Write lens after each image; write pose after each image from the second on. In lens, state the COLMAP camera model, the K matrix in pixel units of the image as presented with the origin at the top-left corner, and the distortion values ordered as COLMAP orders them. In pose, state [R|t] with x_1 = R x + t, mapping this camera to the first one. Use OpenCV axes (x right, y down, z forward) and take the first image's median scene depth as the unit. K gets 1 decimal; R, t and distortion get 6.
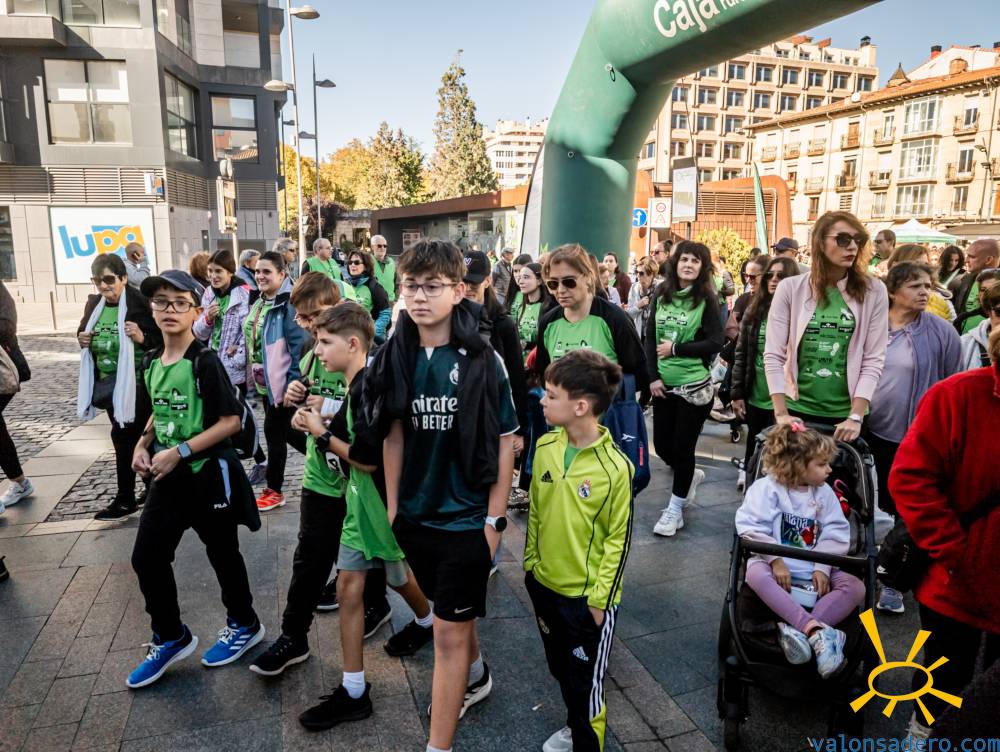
lens RADIAL K [[750.9, 0, 475.4], [0, 750.9, 370.7], [0, 0, 1]] dist [0.008498, -0.009071]
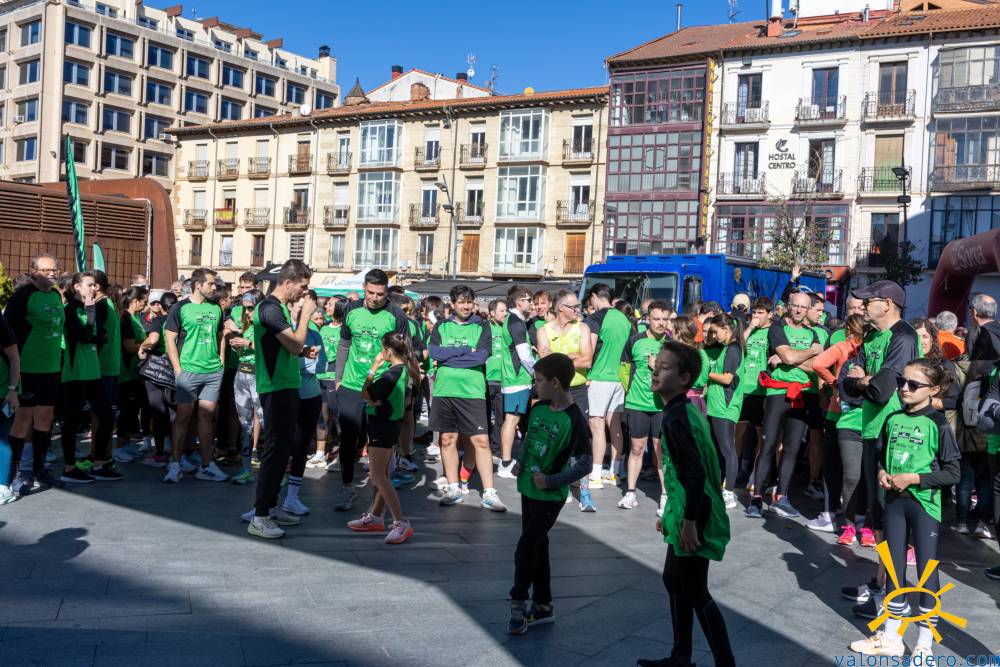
lens RADIAL K [[1064.1, 0, 498.5], [0, 1064.1, 333.1], [0, 0, 1]] dist [-0.032744, 0.000000]
pose [[0.813806, 0.024026, 0.580640, 0.049028], [0.052608, 0.991997, -0.114782, -0.006235], [-0.578750, 0.123957, 0.806029, 0.052205]]
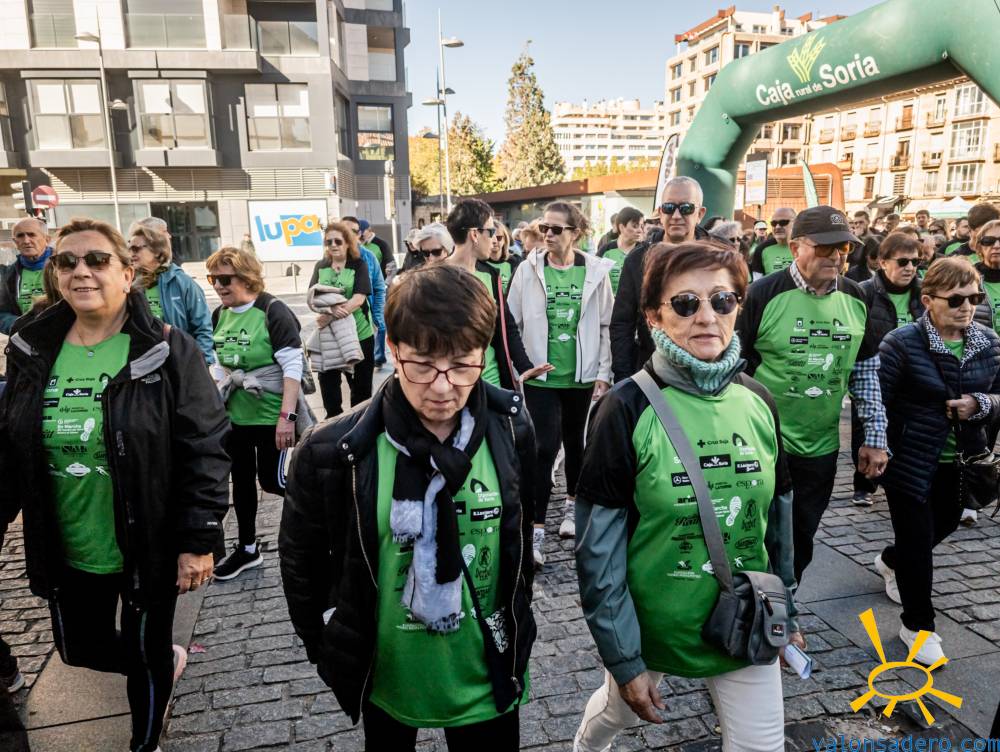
lens RADIAL K [[750.9, 0, 501.1], [0, 750.9, 375.7], [0, 0, 1]] dist [0.008498, -0.009071]
pose [[0.999302, -0.007838, -0.036515, -0.035880], [0.008888, 0.999549, 0.028681, 0.016436], [0.036274, -0.028985, 0.998921, -0.095790]]
